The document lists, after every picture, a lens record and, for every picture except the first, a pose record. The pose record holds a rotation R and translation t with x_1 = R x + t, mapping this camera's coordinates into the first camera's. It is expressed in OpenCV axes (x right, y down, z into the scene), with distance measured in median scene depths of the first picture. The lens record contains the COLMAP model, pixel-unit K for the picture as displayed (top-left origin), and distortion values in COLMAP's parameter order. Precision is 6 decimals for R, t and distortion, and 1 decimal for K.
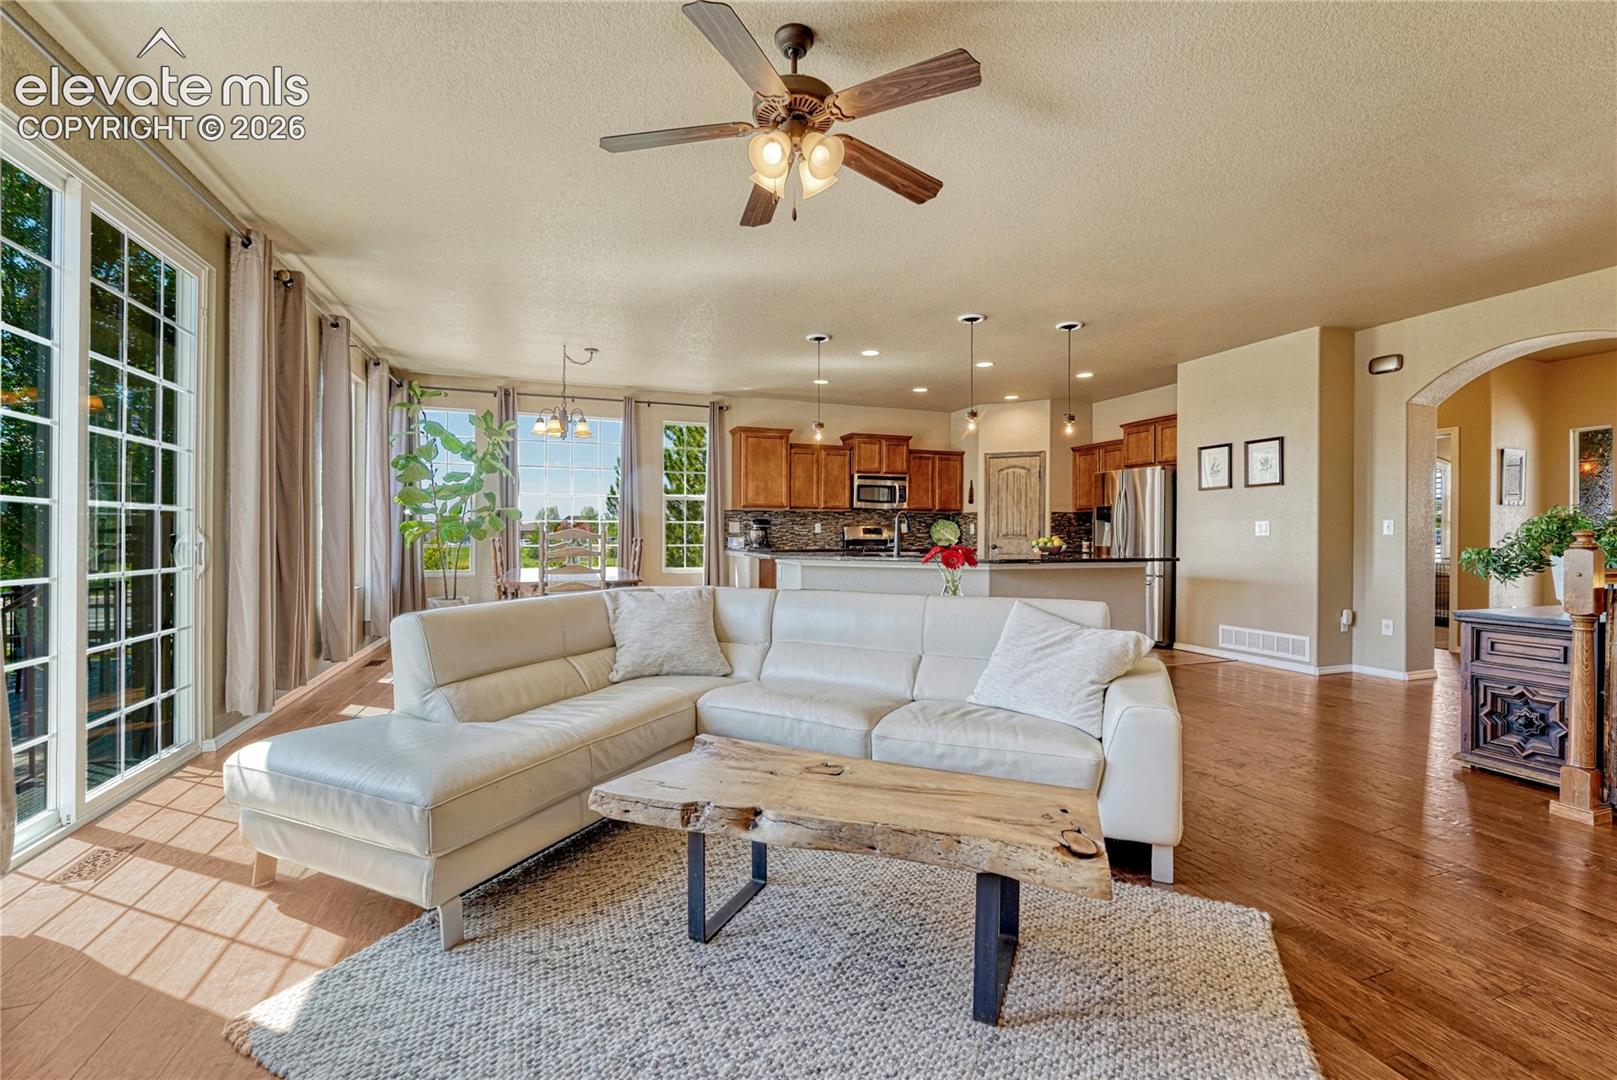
lens RADIAL K [[680.0, 0, 800.0], [0, 680.0, 543.1], [0, 0, 1]] dist [-0.005547, -0.000455]
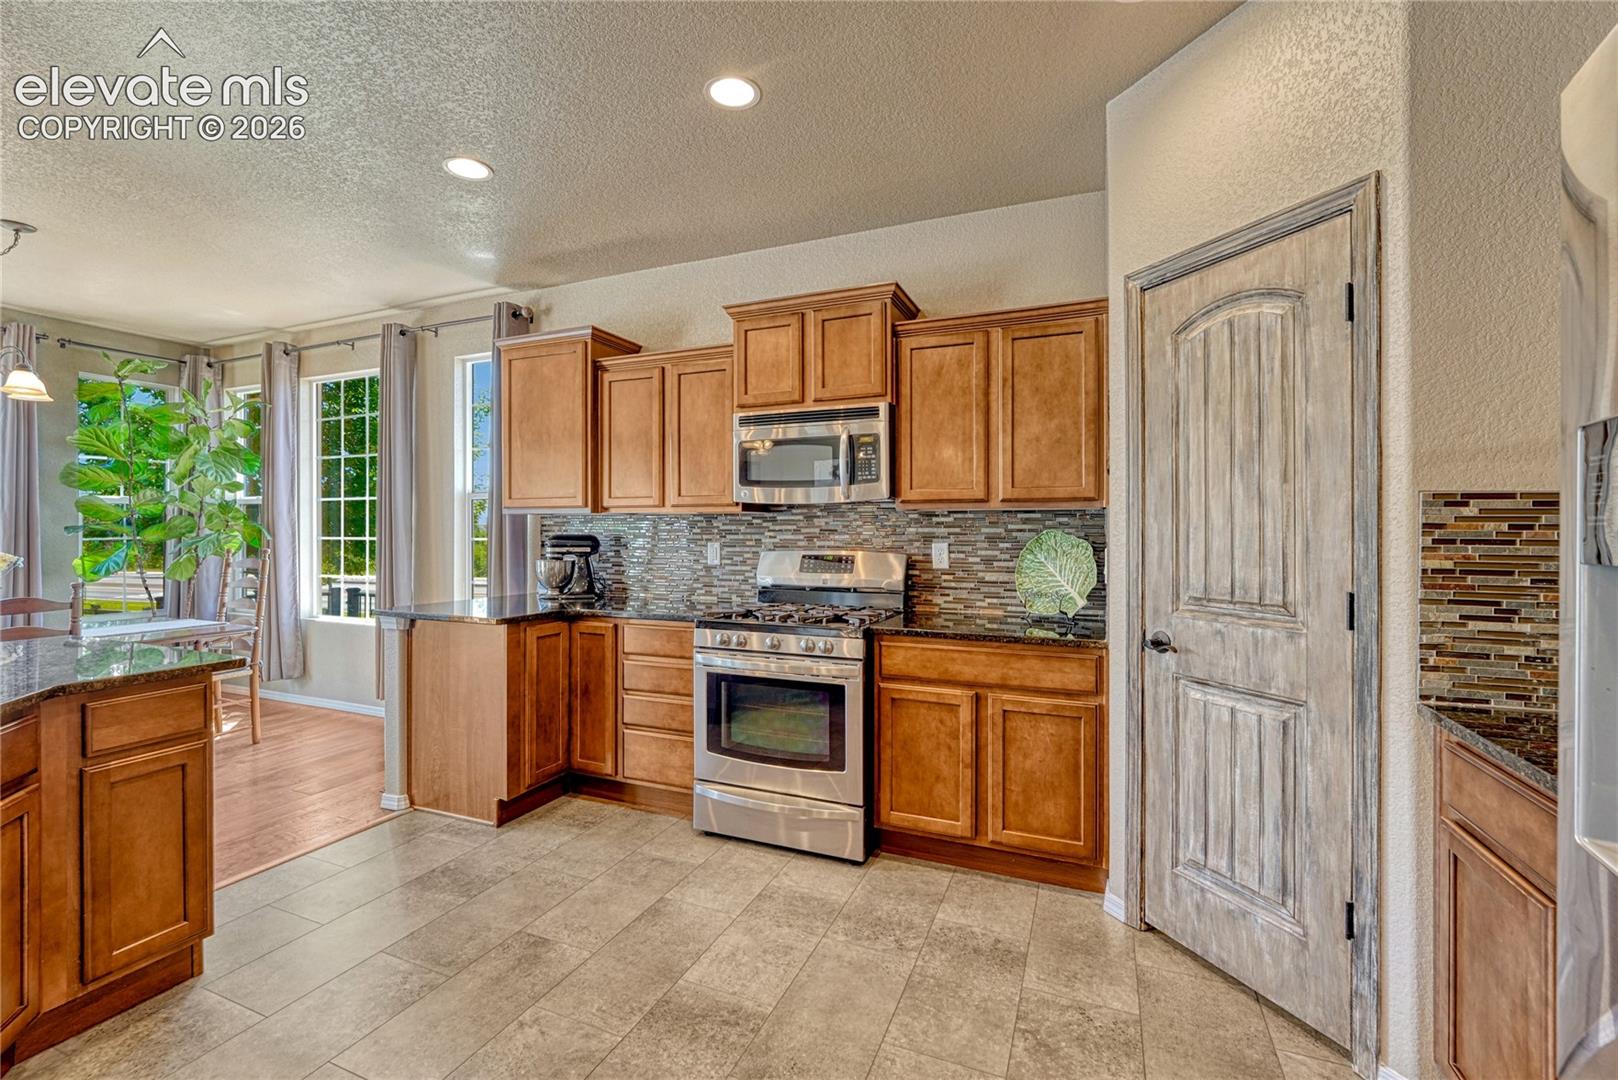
lens RADIAL K [[680.4, 0, 827.0], [0, 680.4, 532.9], [0, 0, 1]] dist [-0.005547, -0.000455]
pose [[0.738514, -0.001494, -0.674236, 0.452777], [-0.005720, 0.999948, -0.008481, -0.039874], [0.674214, 0.010120, 0.738467, 0.918232]]
